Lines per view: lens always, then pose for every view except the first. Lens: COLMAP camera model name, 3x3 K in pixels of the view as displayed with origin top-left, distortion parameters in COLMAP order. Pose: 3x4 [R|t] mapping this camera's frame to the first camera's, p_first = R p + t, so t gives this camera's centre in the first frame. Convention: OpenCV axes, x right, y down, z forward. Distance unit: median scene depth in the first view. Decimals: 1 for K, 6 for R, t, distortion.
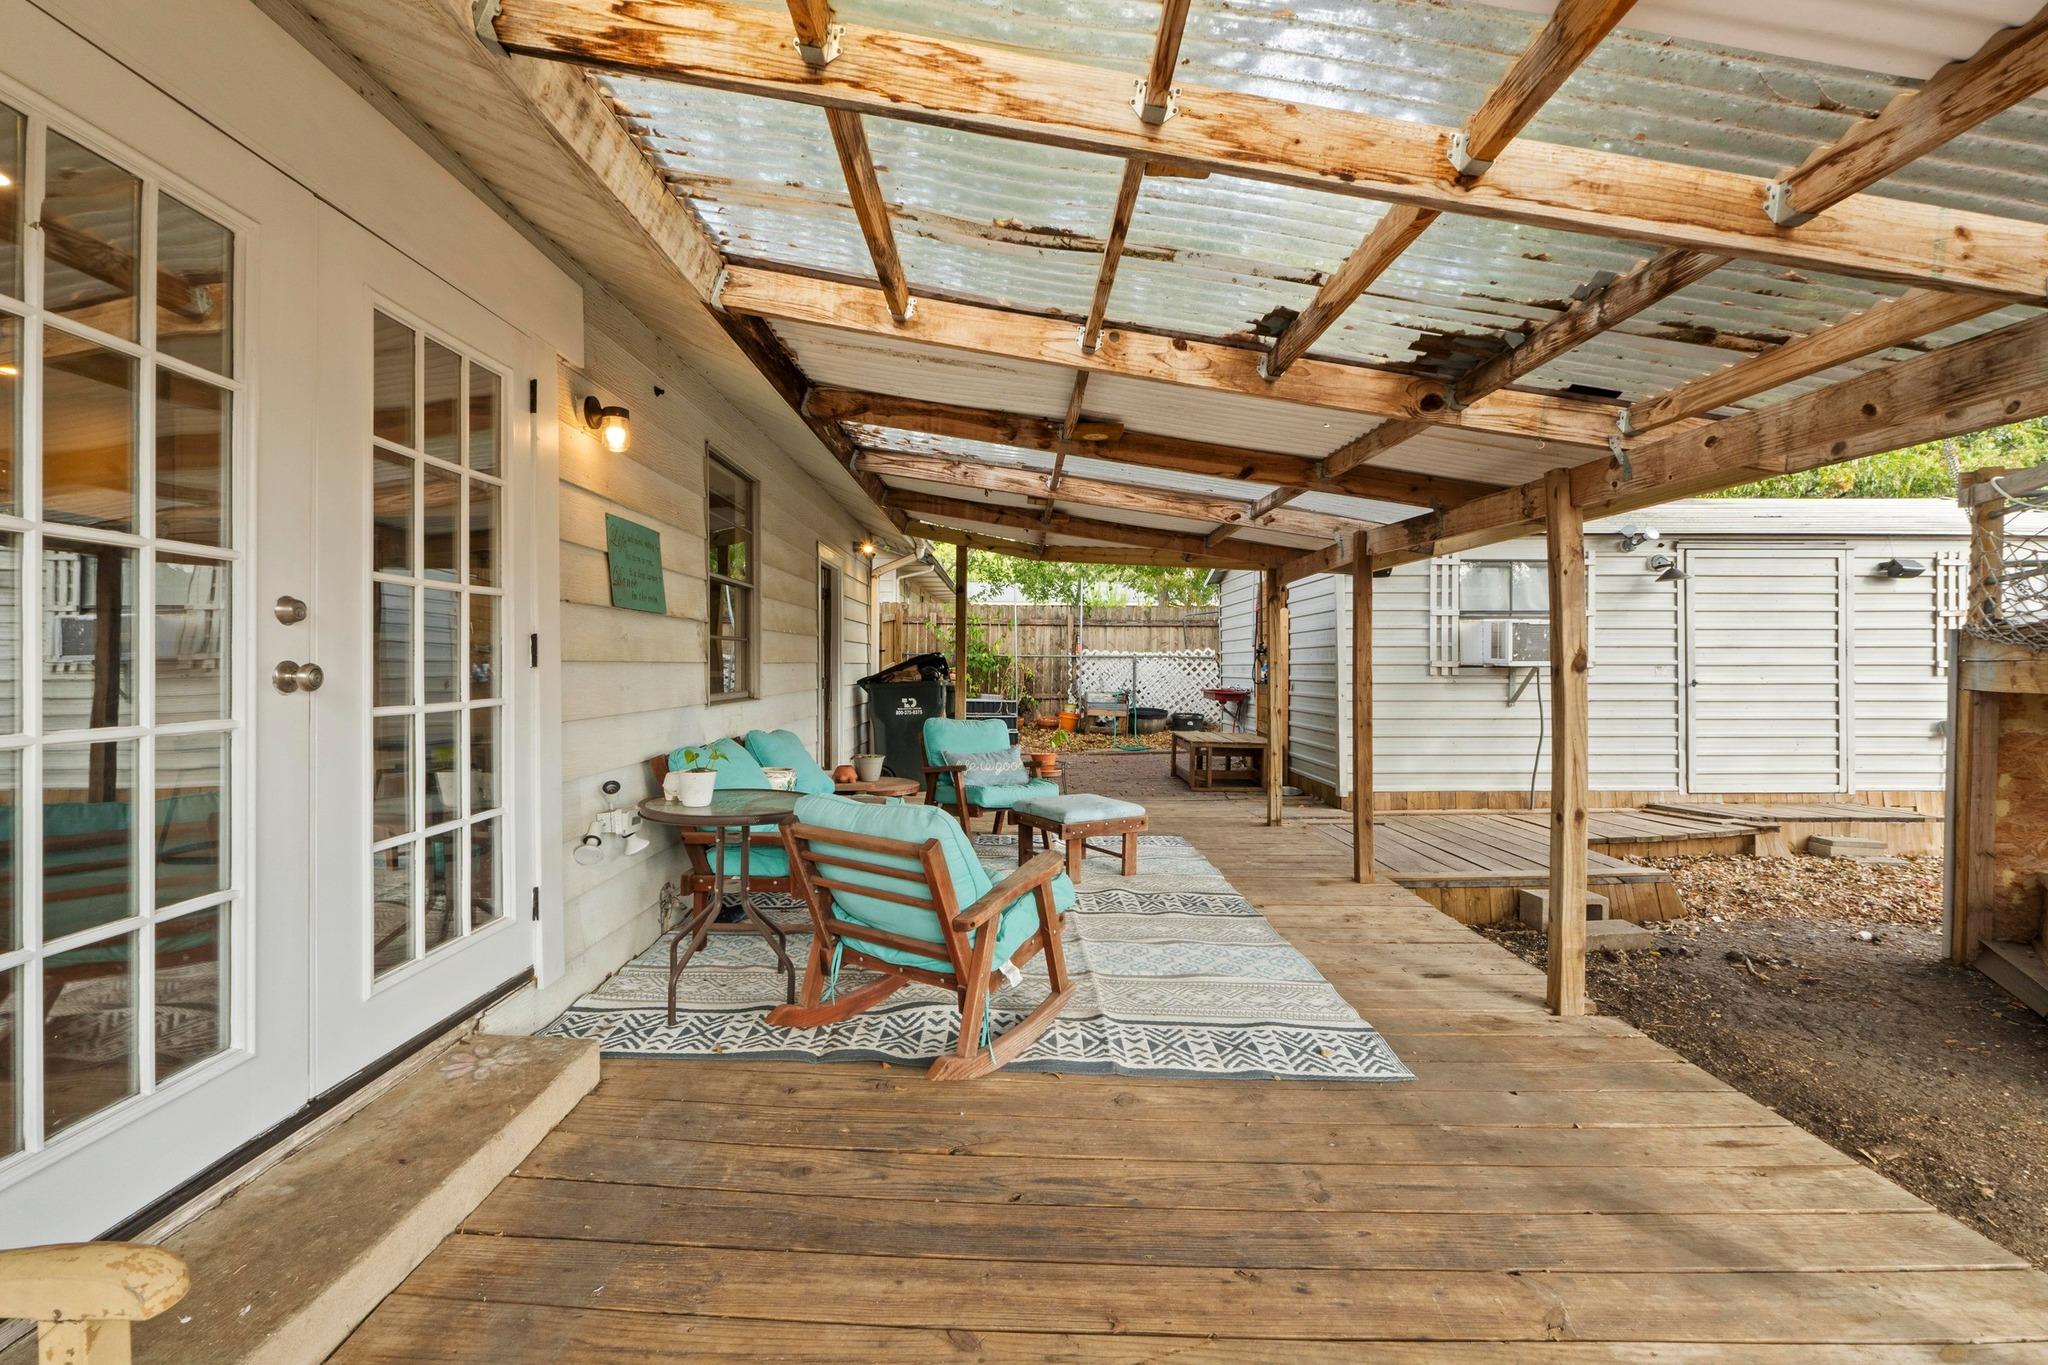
lens RADIAL K [[886.4, 0, 1023.0], [0, 886.4, 670.1], [0, 0, 1]] dist [-0.003118, 0.000029]
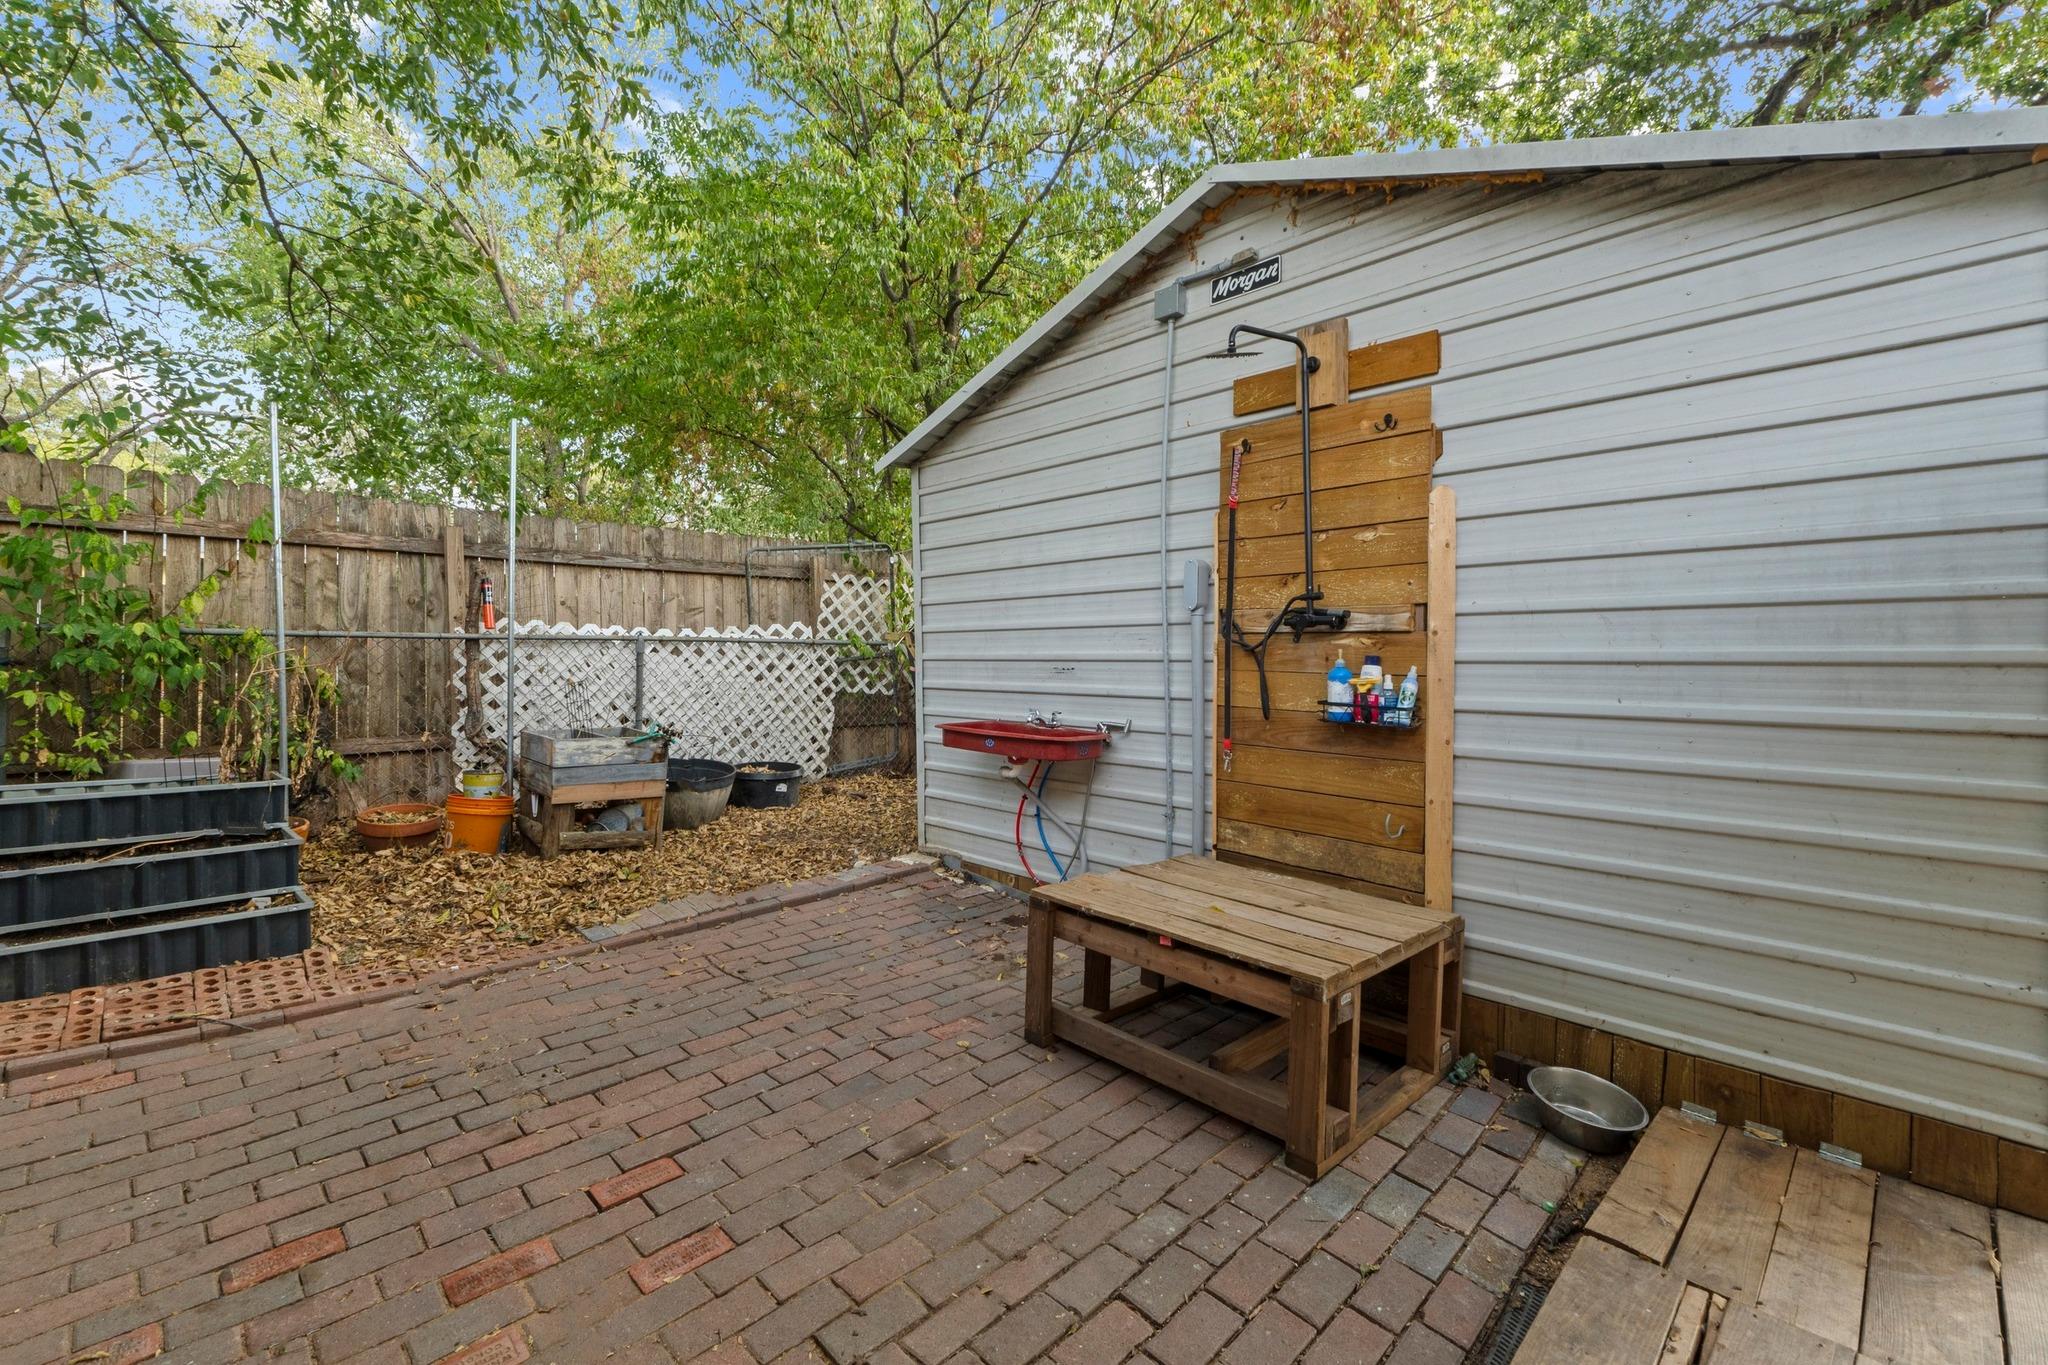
lens RADIAL K [[886.4, 0, 1018.0], [0, 886.4, 670.0], [0, 0, 1]] dist [-0.003118, 0.000029]
pose [[0.739113, -0.013374, 0.673449, -0.025374], [0.002332, 0.999848, 0.017297, -0.007506], [-0.673578, -0.011213, 0.739031, 0.573691]]
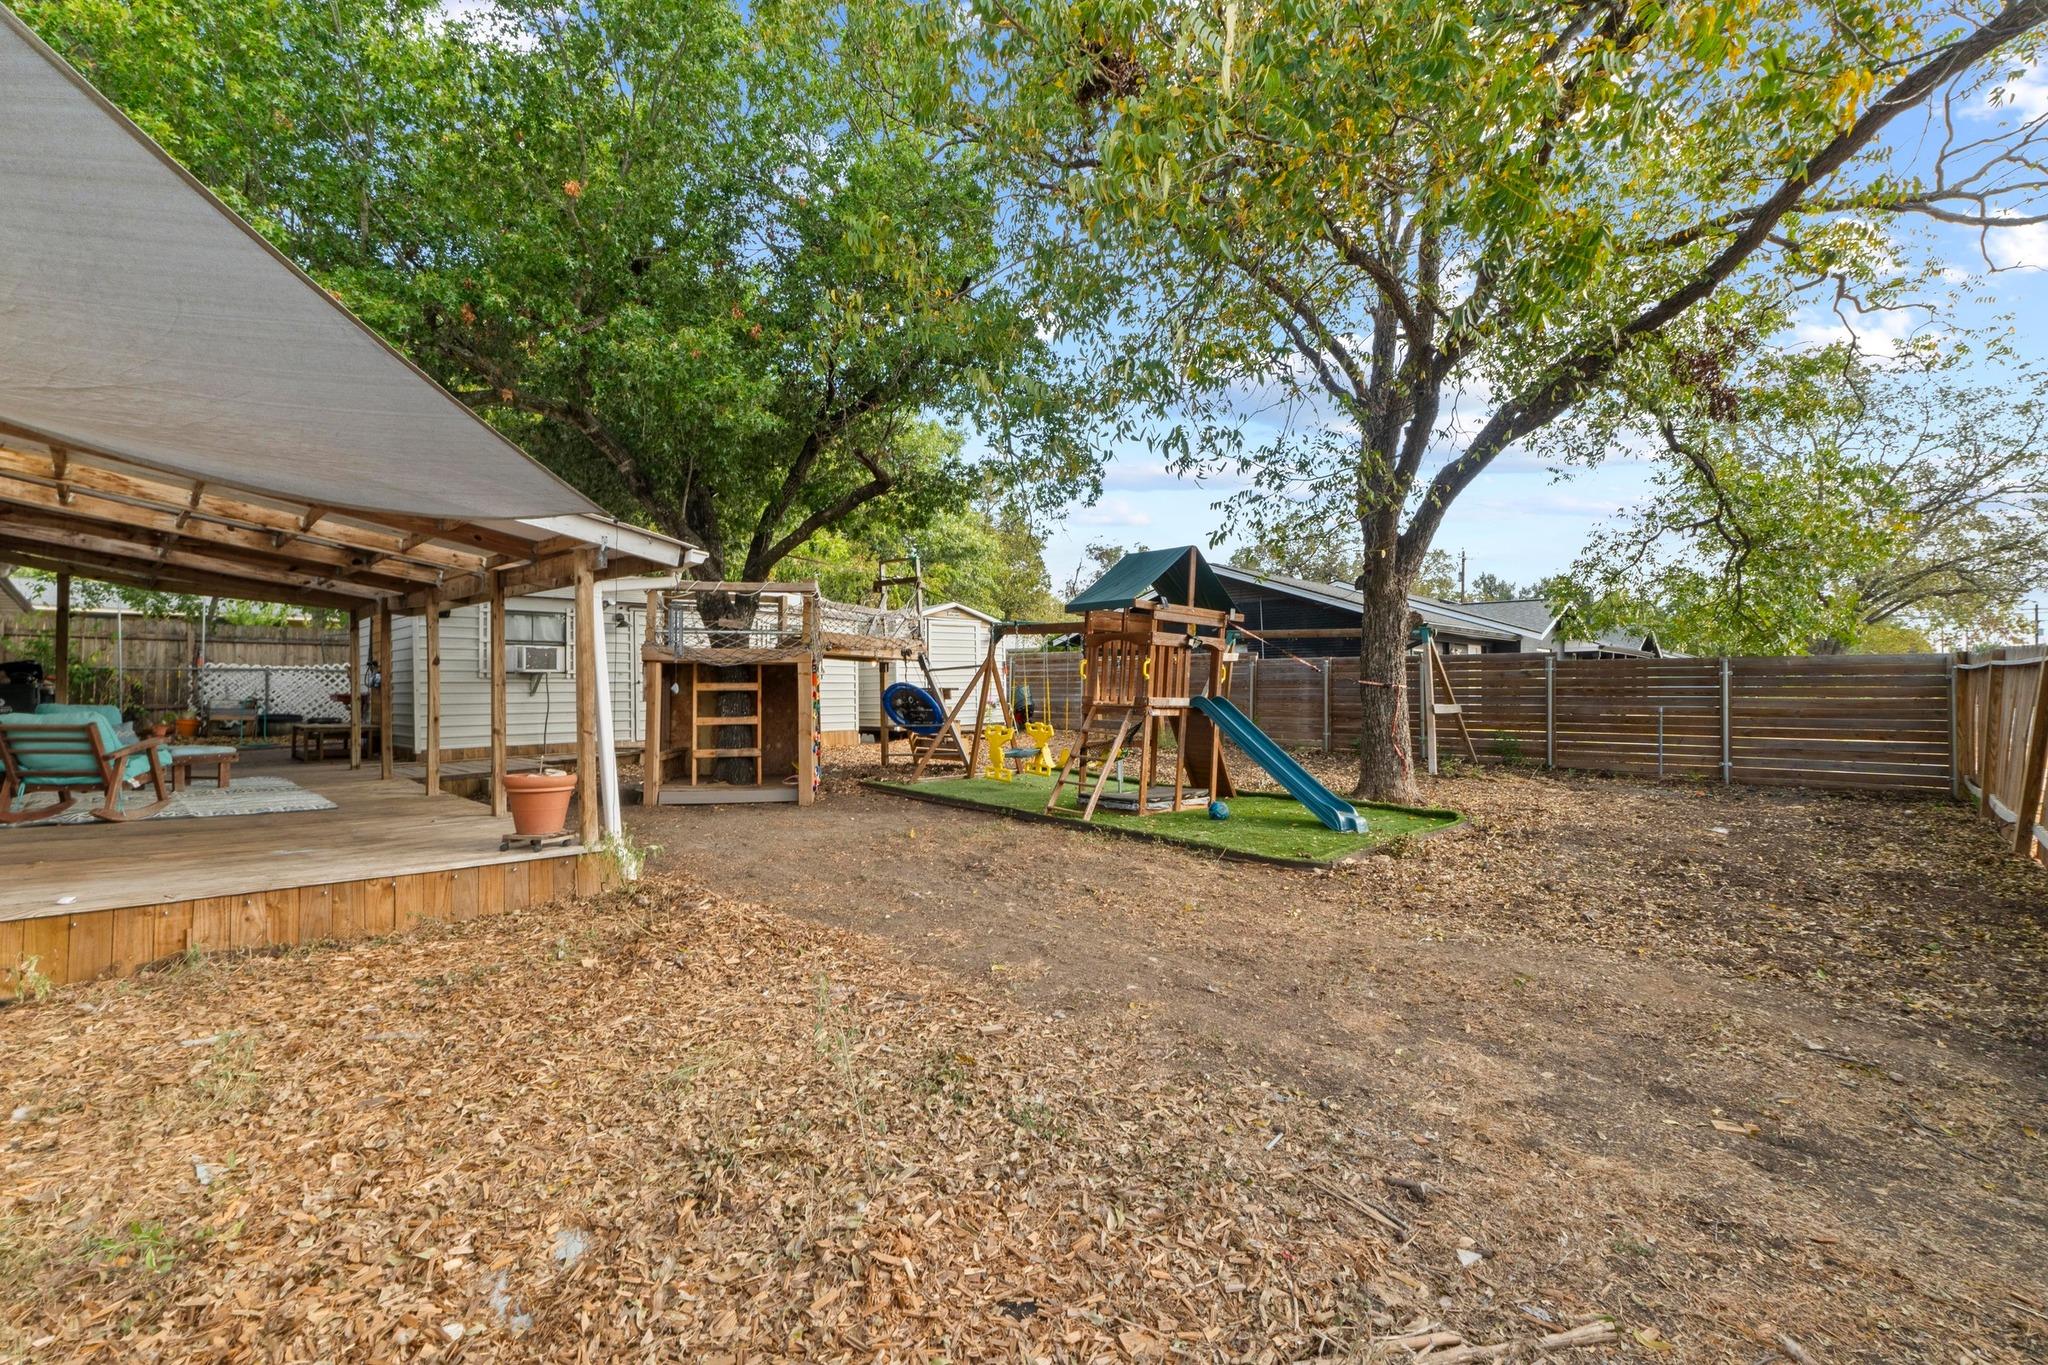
lens RADIAL K [[886.4, 0, 1017.4], [0, 886.4, 678.9], [0, 0, 1]] dist [-0.003118, 0.000029]
pose [[0.700876, 0.002035, 0.713281, -0.008836], [0.010878, 0.999849, -0.013541, 0.022769], [-0.713201, 0.017249, 0.700748, -0.486635]]
